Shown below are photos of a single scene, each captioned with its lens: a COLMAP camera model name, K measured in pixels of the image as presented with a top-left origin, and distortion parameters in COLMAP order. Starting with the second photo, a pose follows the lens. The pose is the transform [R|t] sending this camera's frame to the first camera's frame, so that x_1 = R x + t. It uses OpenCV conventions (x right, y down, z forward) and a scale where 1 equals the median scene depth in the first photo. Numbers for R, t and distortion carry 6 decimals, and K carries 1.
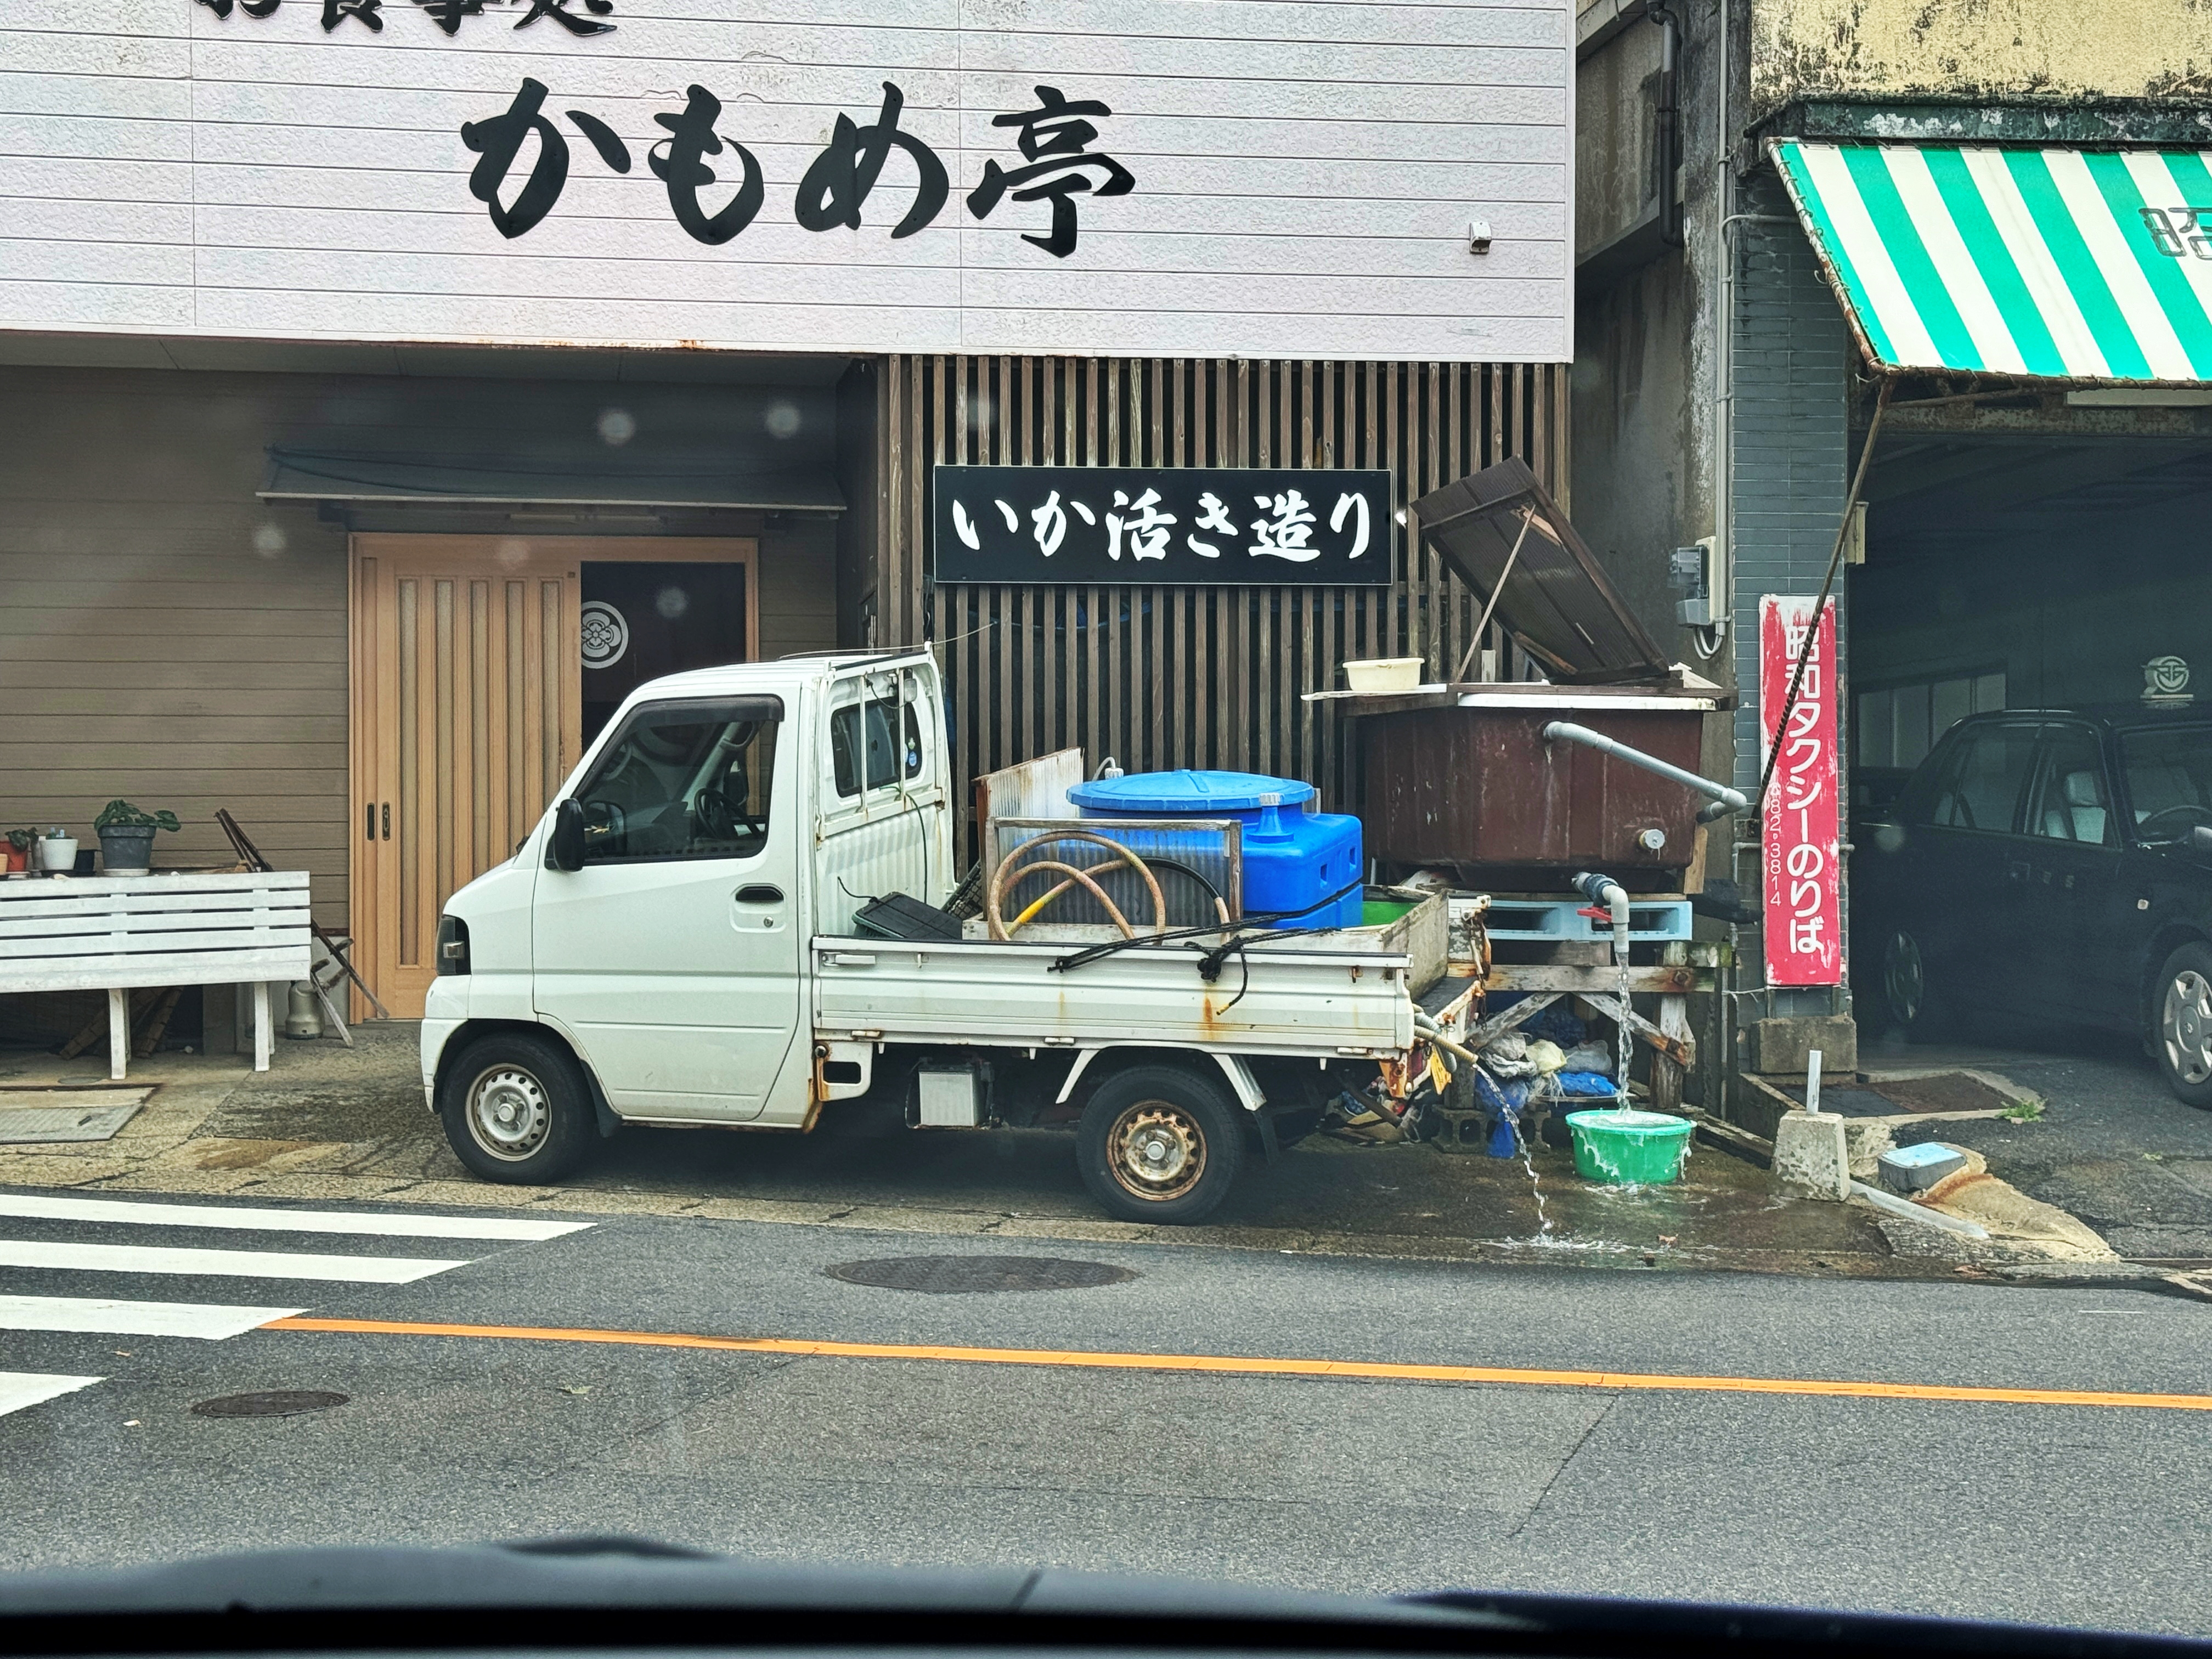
lens RADIAL K [[3487.8, 0, 1106.0], [0, 3487.8, 829.5], [0, 0, 1]] dist [0.200303, -0.011687]
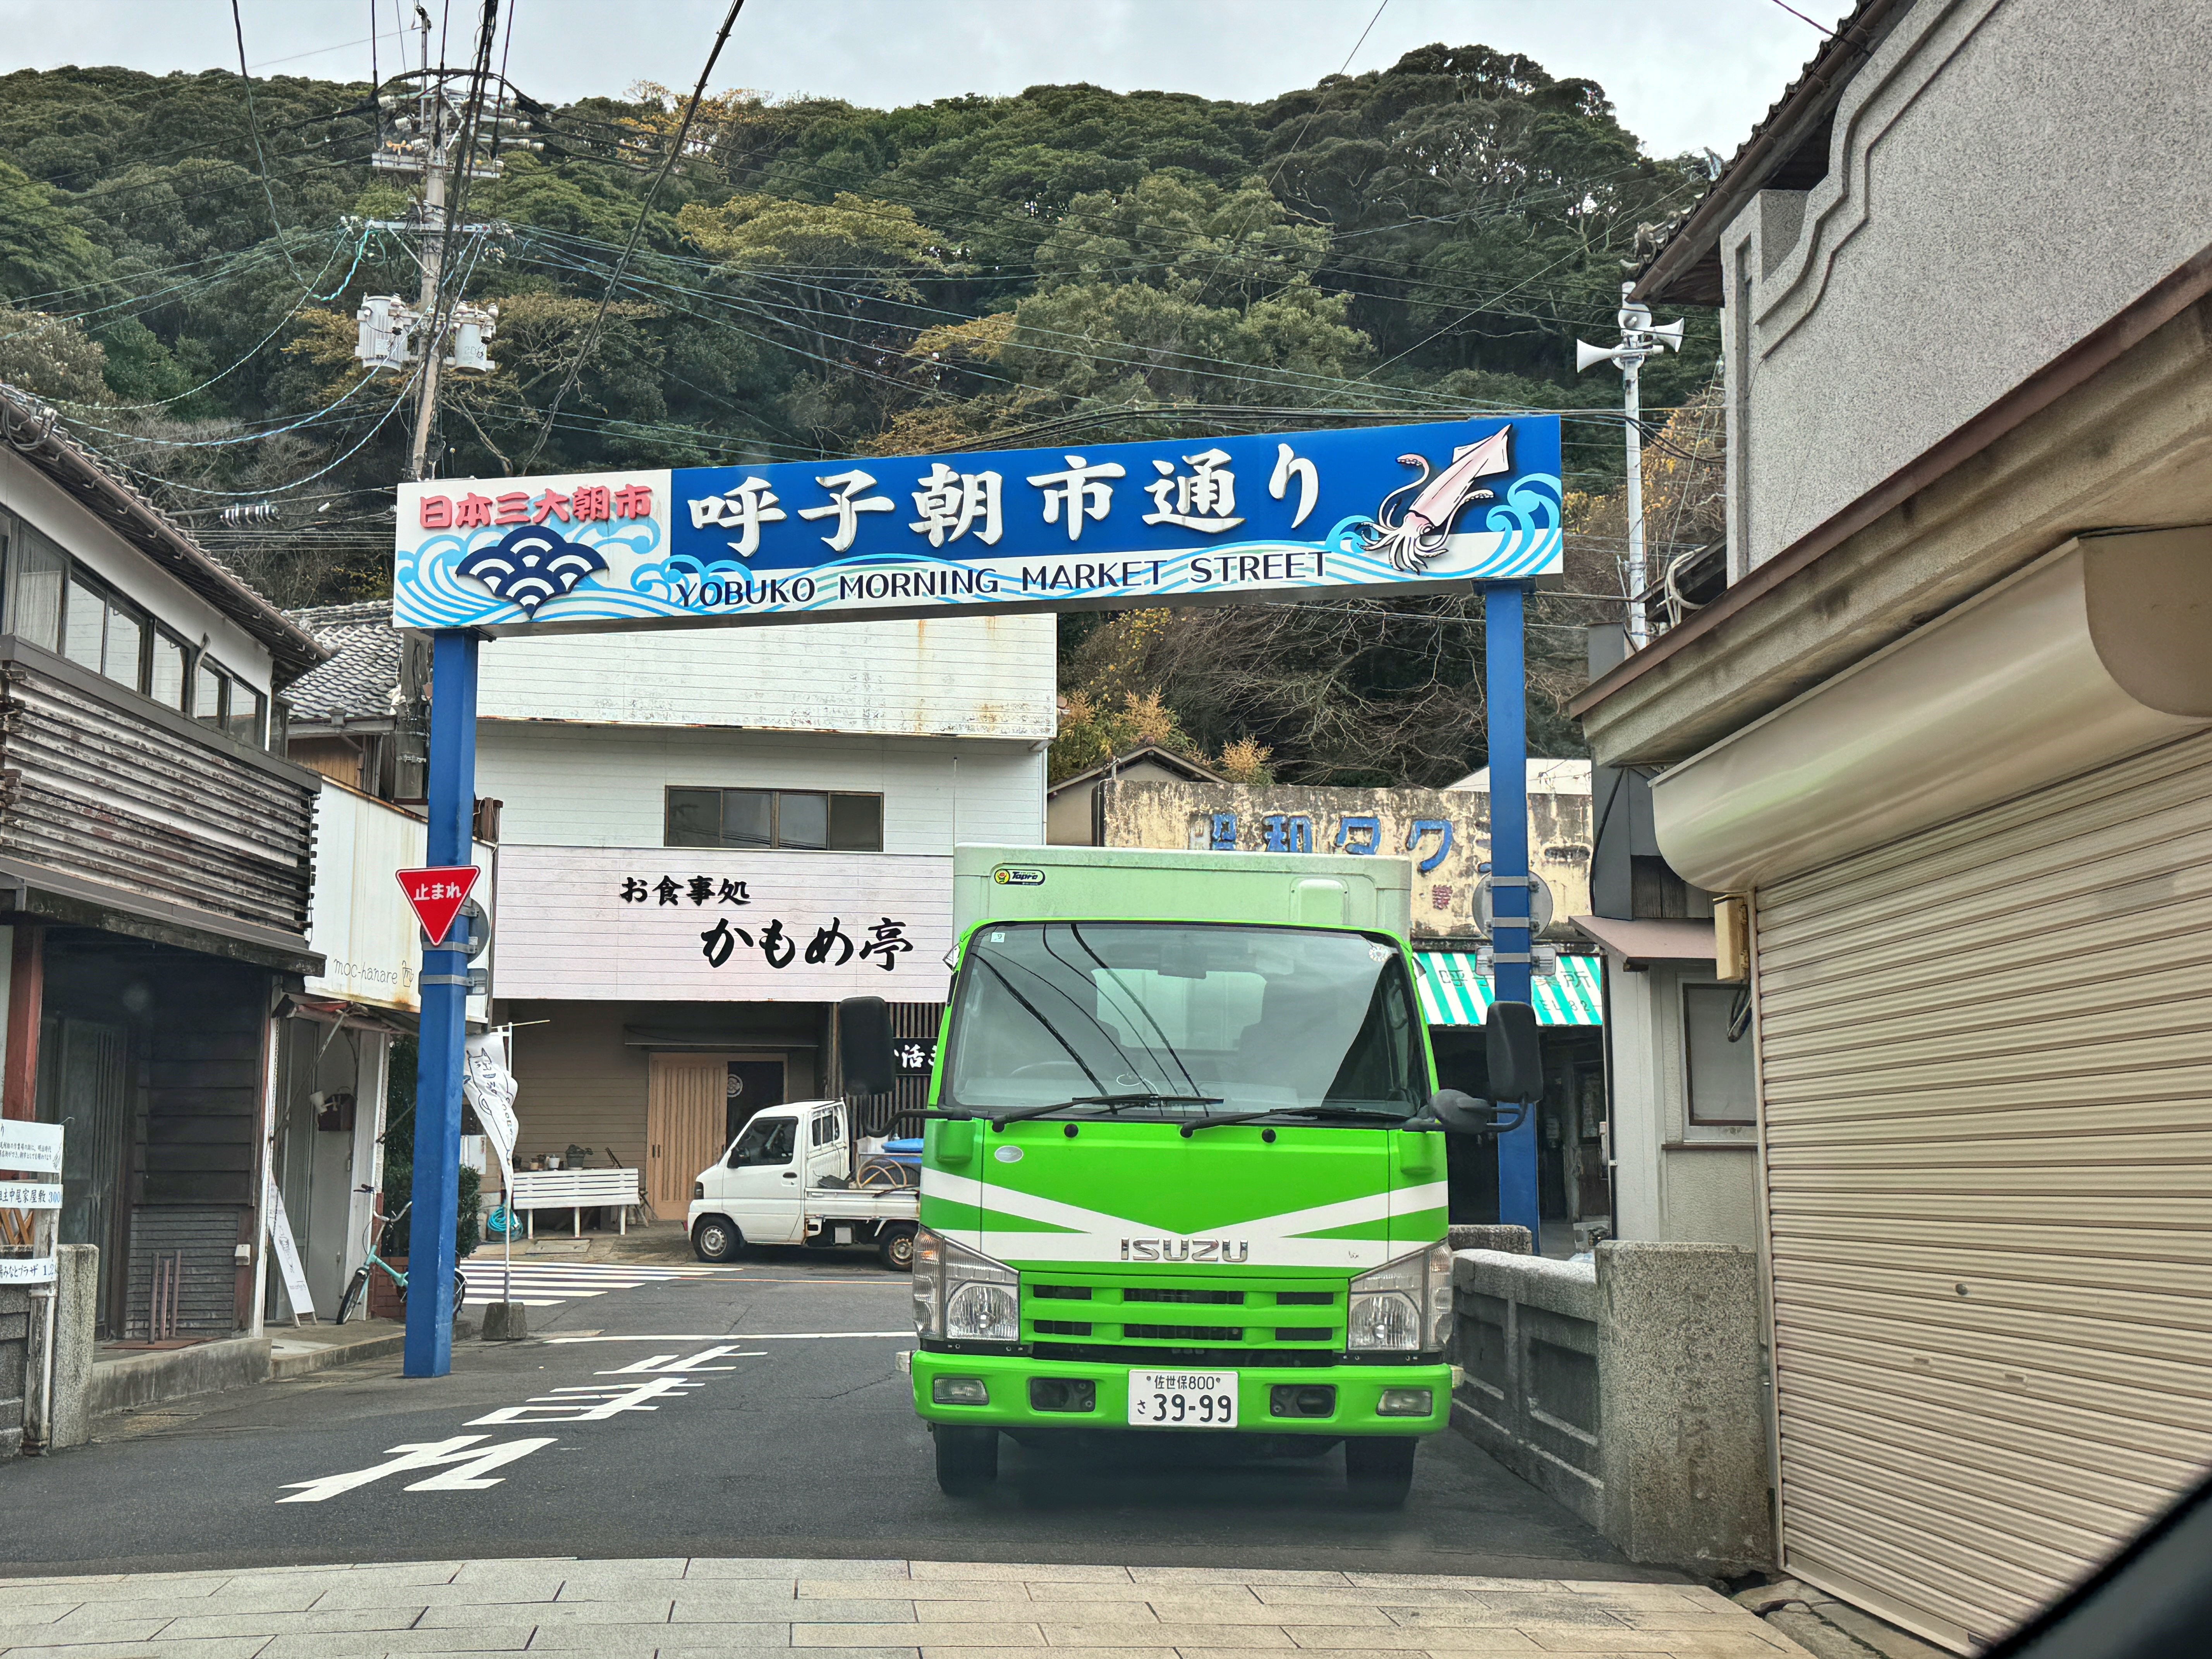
lens RADIAL K [[2451.1, 0, 1104.0], [0, 2451.1, 839.4], [0, 0, 1]] dist [0.177843, -0.333938]
pose [[0.999175, 0.010131, 0.039323, 0.094098], [-0.005341, 0.992753, -0.120054, -0.016957], [-0.040254, 0.119745, 0.991988, -1.236903]]
